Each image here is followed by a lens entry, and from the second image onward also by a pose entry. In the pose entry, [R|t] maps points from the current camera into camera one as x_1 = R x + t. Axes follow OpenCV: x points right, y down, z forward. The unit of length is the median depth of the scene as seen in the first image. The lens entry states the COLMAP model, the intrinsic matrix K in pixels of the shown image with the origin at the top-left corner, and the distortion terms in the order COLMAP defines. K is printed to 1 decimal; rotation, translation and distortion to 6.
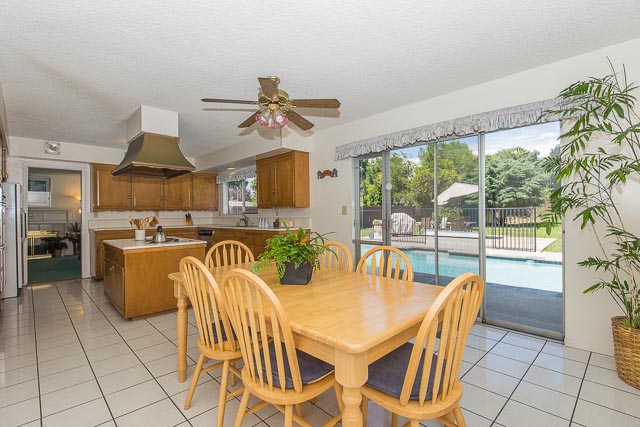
lens RADIAL K [[300.1, 0, 325.5], [0, 300.1, 212.1], [0, 0, 1]] dist [-0.035705, -0.000539]
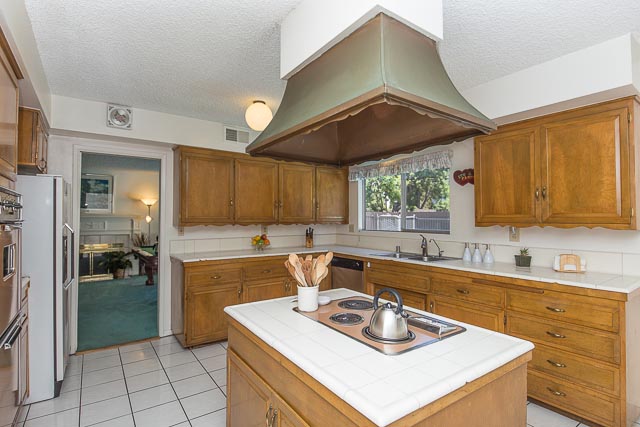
lens RADIAL K [[332.8, 0, 315.8], [0, 332.8, 215.2], [0, 0, 1]] dist [-0.016347, -0.000615]
pose [[0.978892, 0.011474, -0.204054, -0.328752], [-0.012349, 0.999919, -0.003015, -0.023603], [0.204002, 0.005471, 0.978955, 0.341034]]
